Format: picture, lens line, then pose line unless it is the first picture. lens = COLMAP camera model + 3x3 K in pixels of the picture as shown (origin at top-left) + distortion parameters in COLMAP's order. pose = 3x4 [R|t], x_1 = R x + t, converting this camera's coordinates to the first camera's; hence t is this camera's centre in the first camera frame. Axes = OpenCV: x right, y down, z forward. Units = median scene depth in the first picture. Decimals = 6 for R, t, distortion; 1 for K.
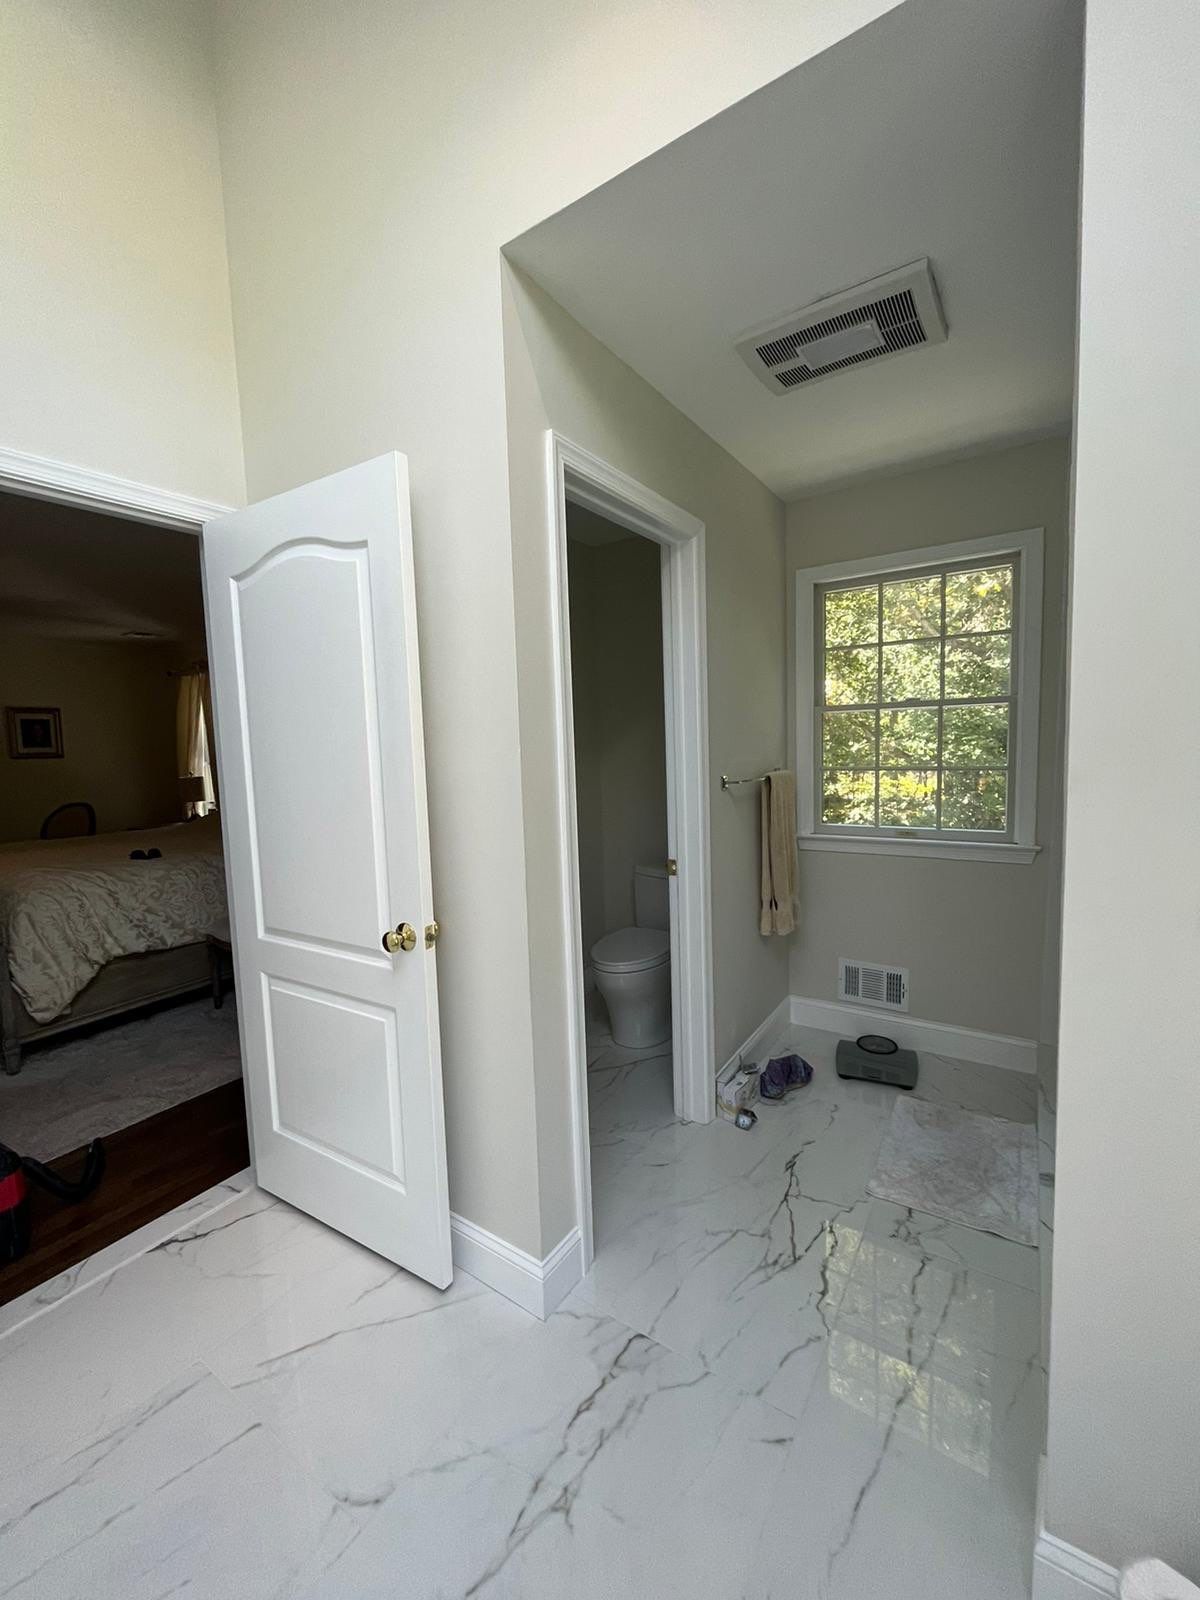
lens RADIAL K [[643.4, 0, 603.0], [0, 643.4, 805.1], [0, 0, 1]] dist [-0.002507, -0.000018]
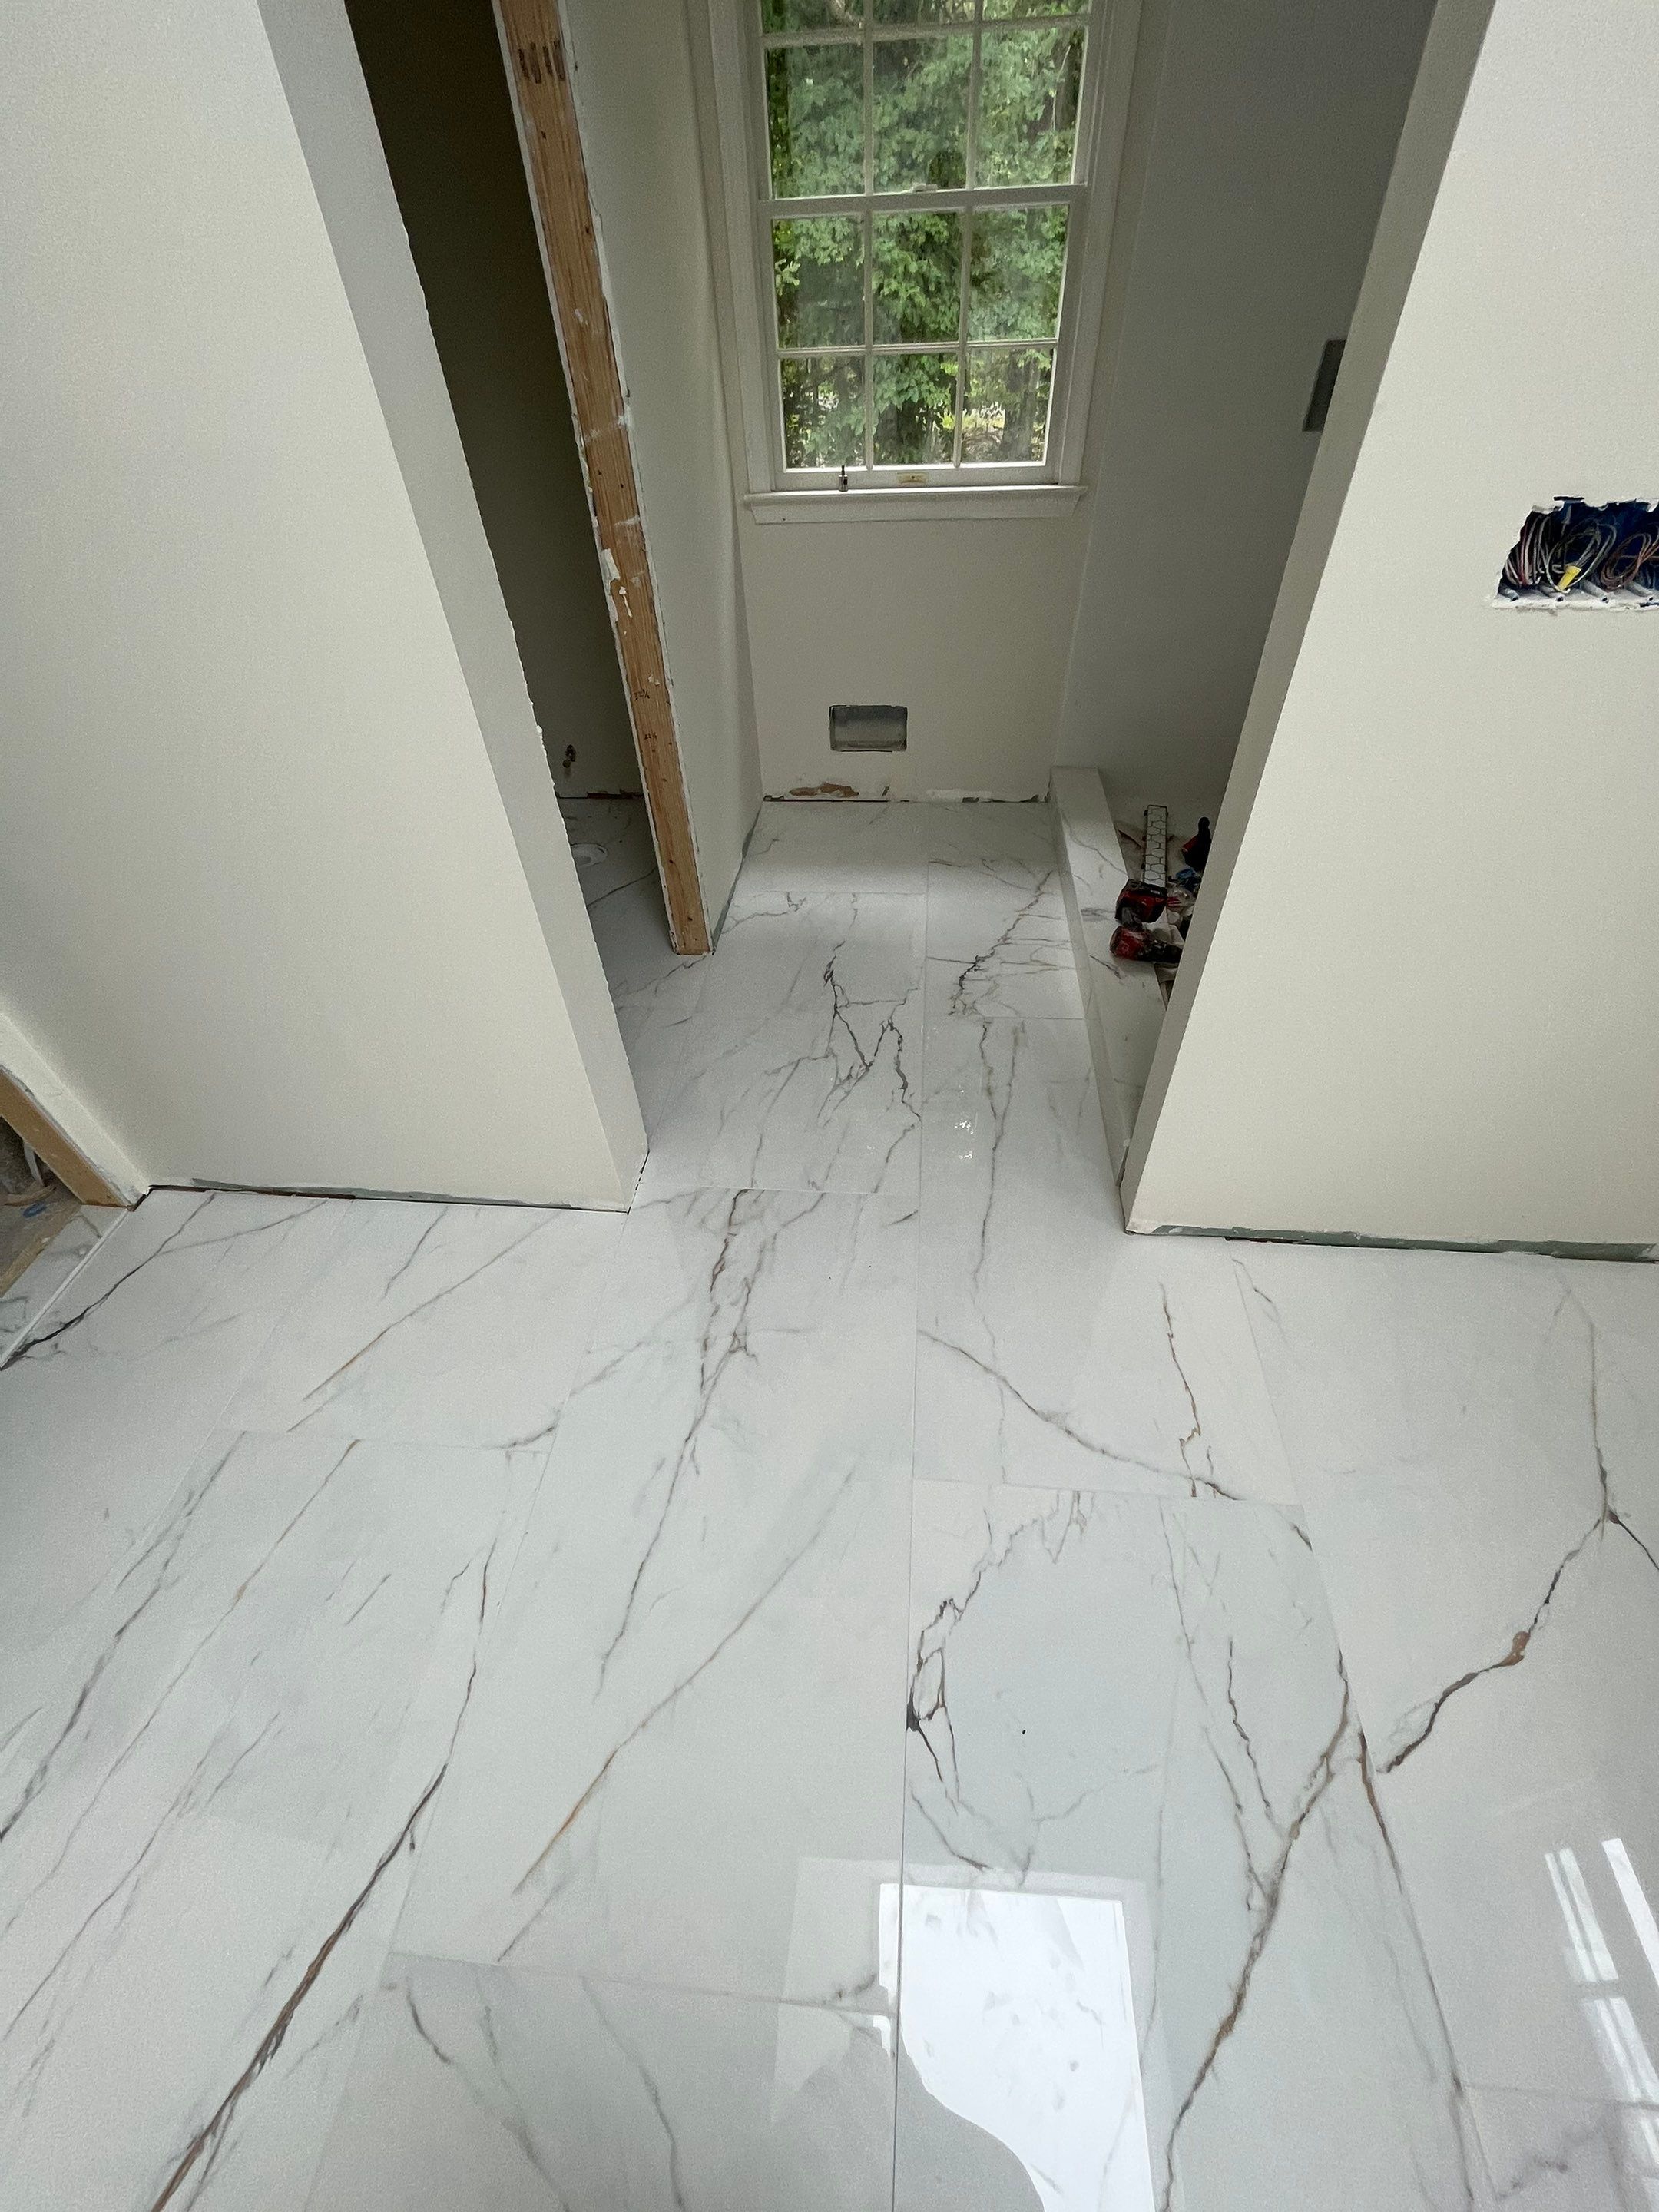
lens RADIAL K [[889.5, 0, 836.7], [0, 889.5, 1107.3], [0, 0, 1]] dist [-0.002507, -0.000018]
pose [[0.877990, -0.332773, 0.344086, -0.238418], [0.054621, 0.783778, 0.618634, -0.036466], [-0.475552, -0.524360, 0.706326, 0.126446]]
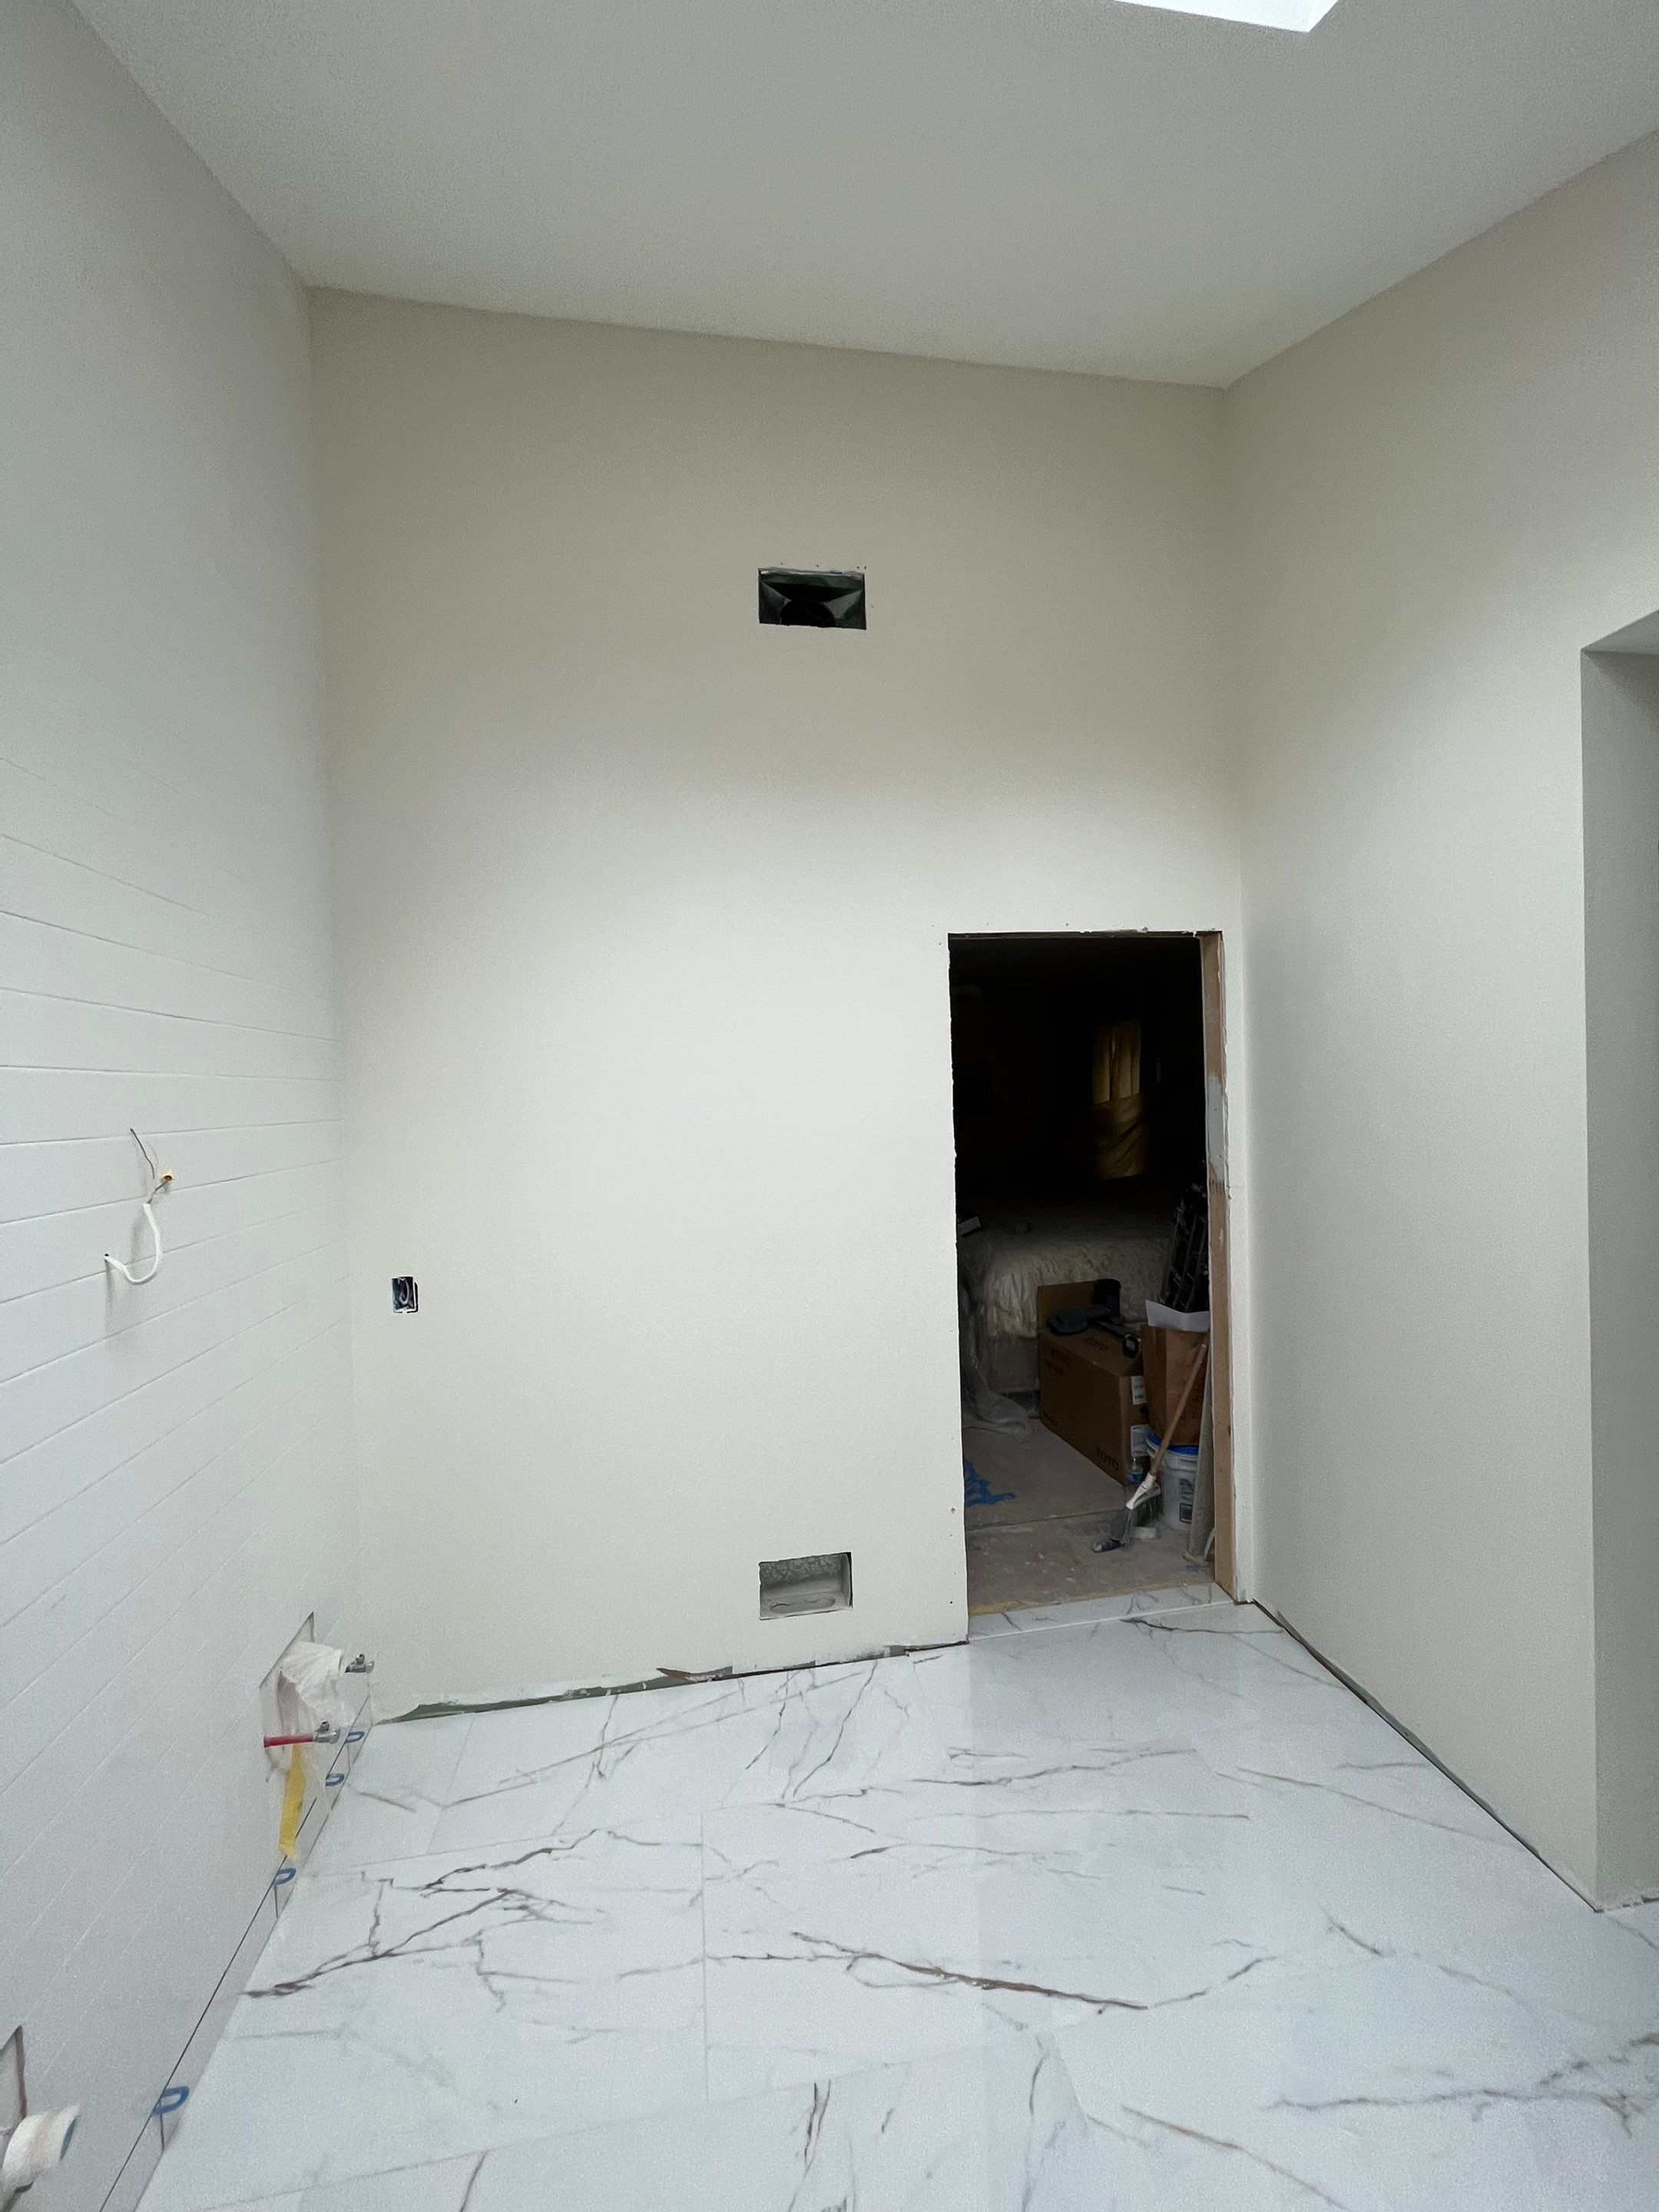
lens RADIAL K [[889.5, 0, 831.0], [0, 889.5, 1108.8], [0, 0, 1]] dist [-0.002507, -0.000018]
pose [[0.679842, 0.023219, -0.732991, 0.050457], [-0.058541, 0.998027, -0.022681, -0.138919], [0.731018, 0.058329, 0.679861, -0.568976]]
